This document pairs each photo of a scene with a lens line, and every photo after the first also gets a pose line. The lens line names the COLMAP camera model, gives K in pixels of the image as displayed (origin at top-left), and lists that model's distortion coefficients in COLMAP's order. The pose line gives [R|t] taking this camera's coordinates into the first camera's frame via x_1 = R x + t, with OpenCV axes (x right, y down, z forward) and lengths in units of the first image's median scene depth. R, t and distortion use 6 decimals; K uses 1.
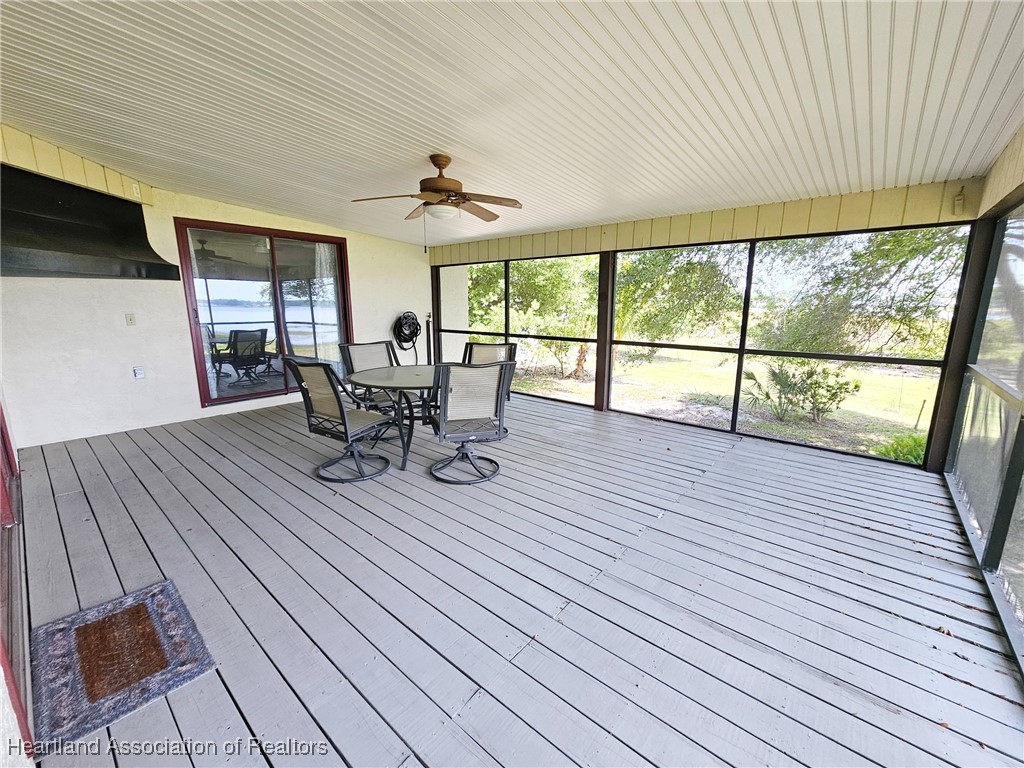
lens RADIAL K [[416.8, 0, 512.0], [0, 416.8, 384.0], [0, 0, 1]] dist [-0.000525, 0.000145]
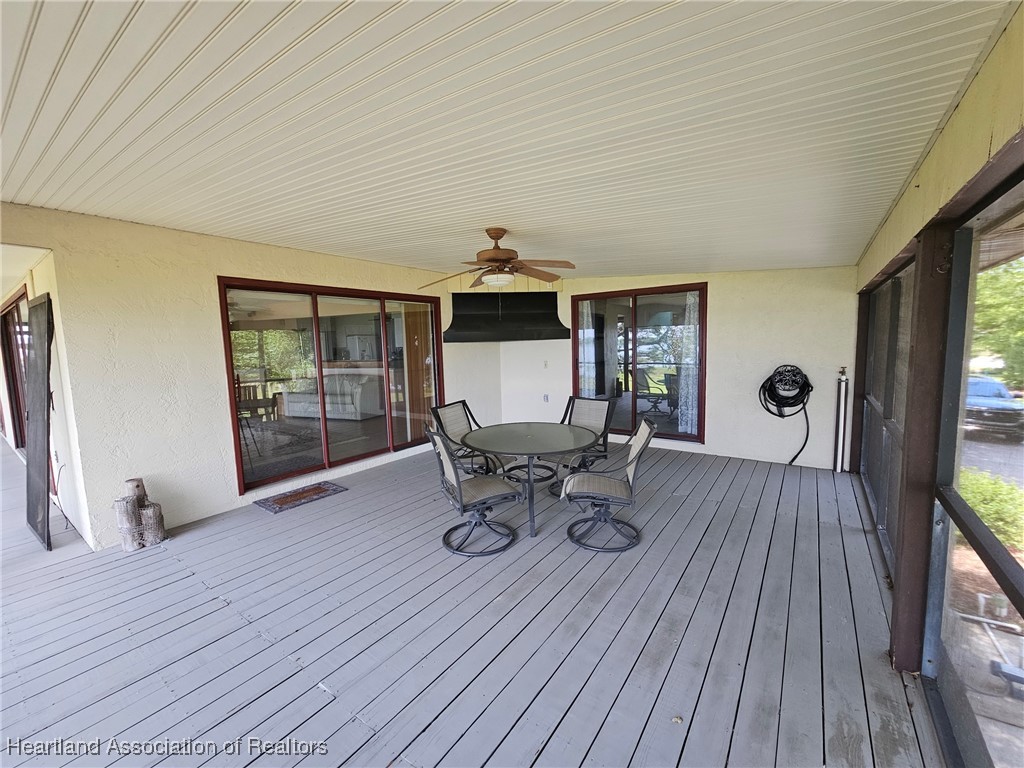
lens RADIAL K [[416.8, 0, 512.0], [0, 416.8, 384.0], [0, 0, 1]] dist [-0.000525, 0.000145]
pose [[0.075782, 0.097707, -0.992326, 0.637938], [-0.159176, 0.983611, 0.084693, -0.189844], [0.984337, 0.151536, 0.090093, 0.714332]]
